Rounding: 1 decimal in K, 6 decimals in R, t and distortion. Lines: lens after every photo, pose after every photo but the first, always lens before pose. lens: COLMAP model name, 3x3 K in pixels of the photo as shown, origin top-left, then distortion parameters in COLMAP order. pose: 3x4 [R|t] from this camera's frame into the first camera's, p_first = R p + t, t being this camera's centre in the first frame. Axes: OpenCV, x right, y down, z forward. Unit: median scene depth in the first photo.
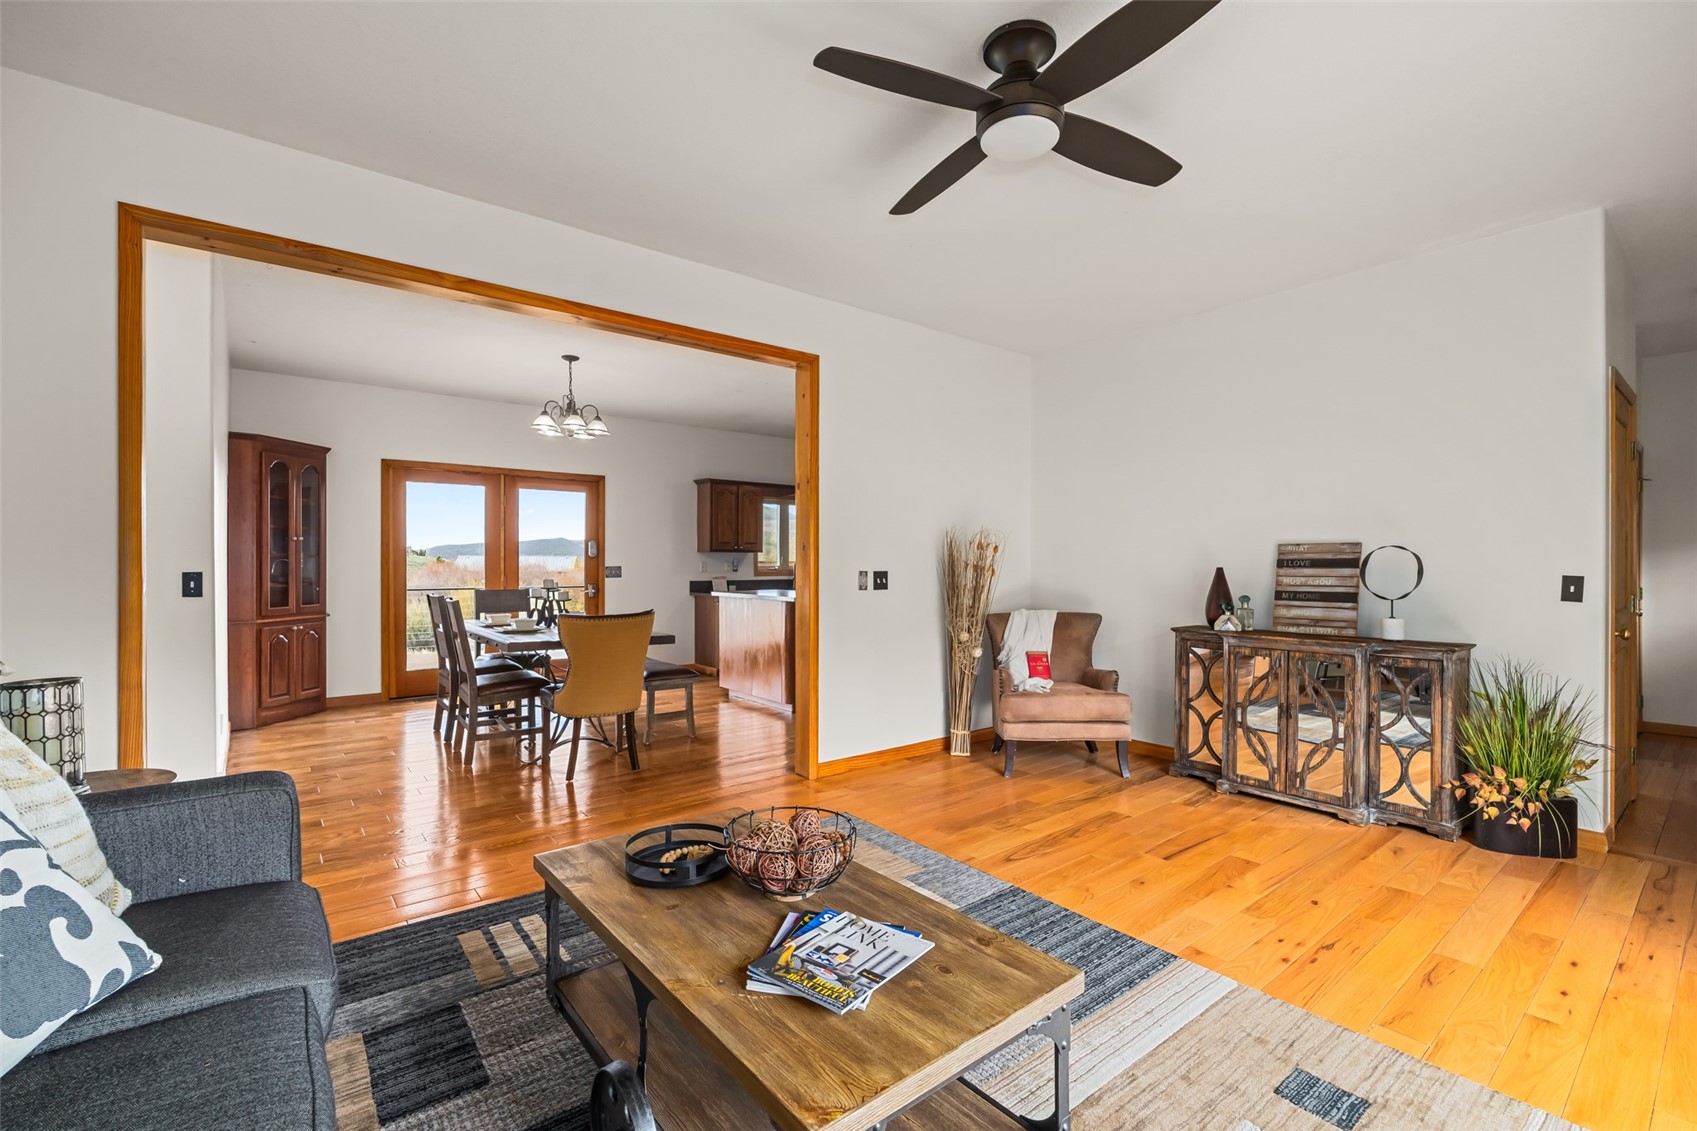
lens RADIAL K [[739.0, 0, 843.1], [0, 739.0, 566.5], [0, 0, 1]] dist [-0.007876, 0.002661]
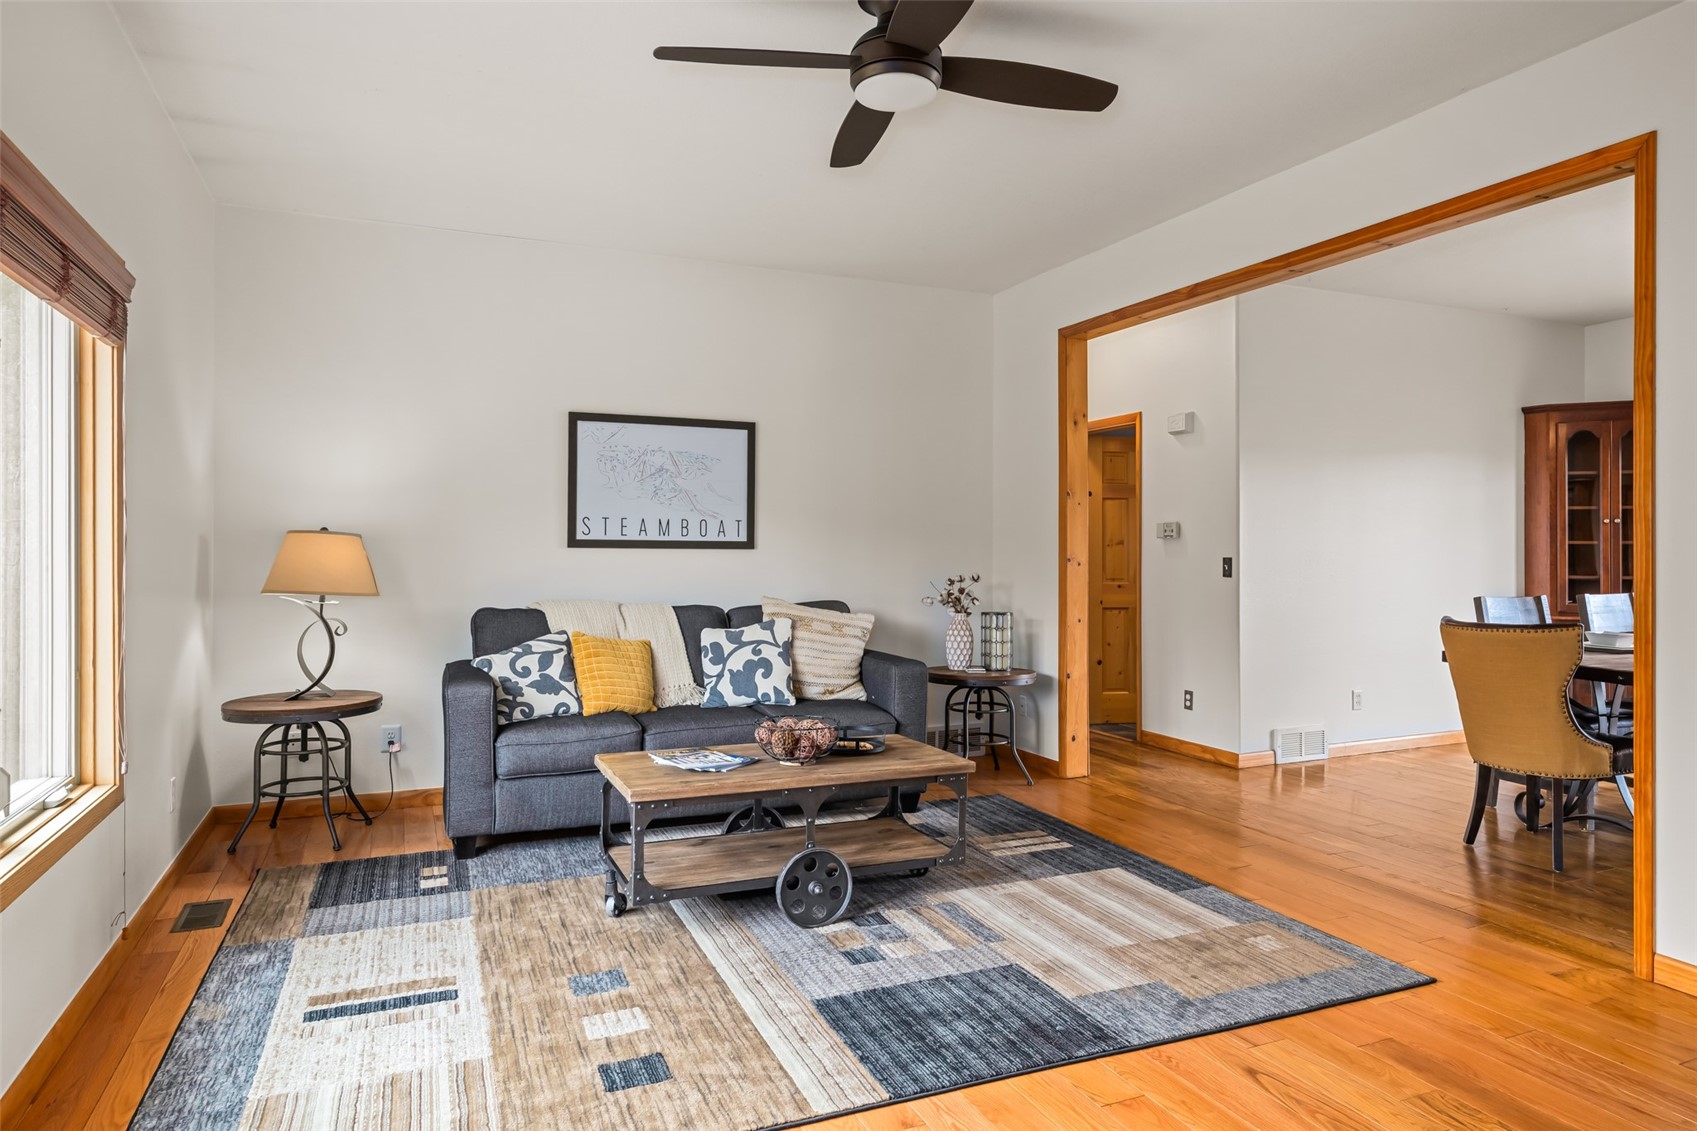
lens RADIAL K [[1018.4, 0, 861.6], [0, 1018.4, 573.8], [0, 0, 1]] dist [0.008372, 0.002594]
pose [[-0.247260, 0.023026, -0.968675, 0.883815], [-0.006288, 0.999658, 0.025367, -0.004809], [0.968929, 0.012364, -0.247031, 0.753014]]
